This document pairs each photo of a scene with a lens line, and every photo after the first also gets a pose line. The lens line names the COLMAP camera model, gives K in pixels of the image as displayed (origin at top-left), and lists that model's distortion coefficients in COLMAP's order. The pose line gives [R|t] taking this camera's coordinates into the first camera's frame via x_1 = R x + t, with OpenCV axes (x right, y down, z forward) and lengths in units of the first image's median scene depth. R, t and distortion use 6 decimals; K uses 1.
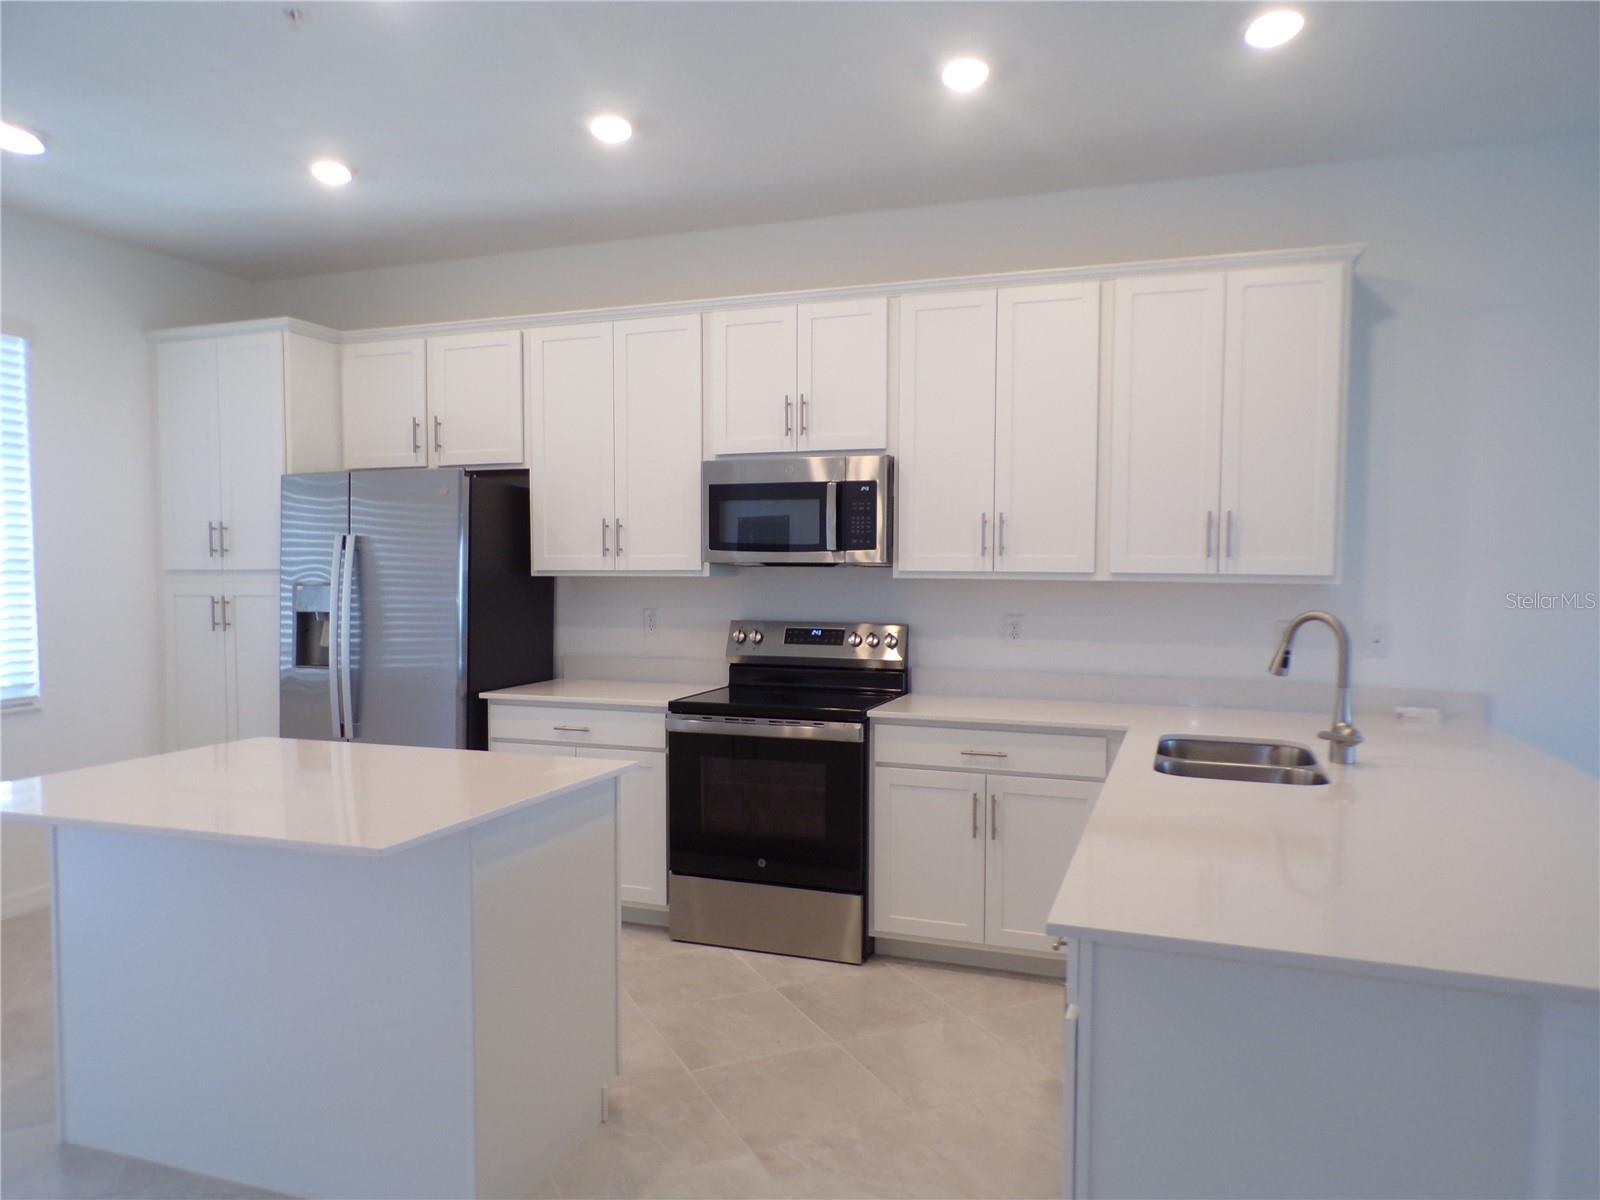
lens RADIAL K [[1105.4, 0, 803.4], [0, 1105.4, 626.4], [0, 0, 1]] dist [0.000504, -0.002289]
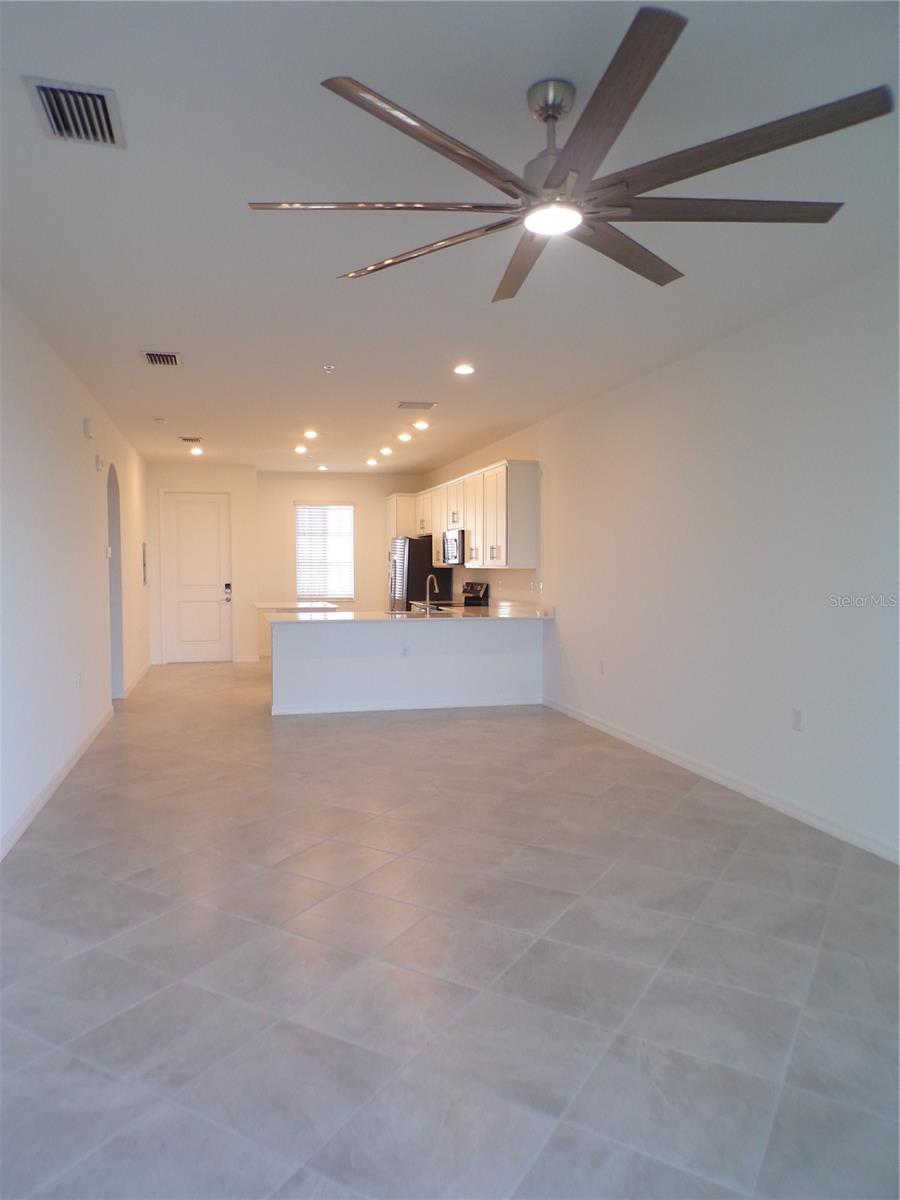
lens RADIAL K [[821.1, 0, 428.4], [0, 821.1, 599.6], [0, 0, 1]] dist [-0.032385, -0.000195]
pose [[0.561048, 0.032815, -0.827133, 1.843176], [-0.042554, 0.999036, 0.010771, 0.025333], [0.826689, 0.029155, 0.561904, -0.381446]]
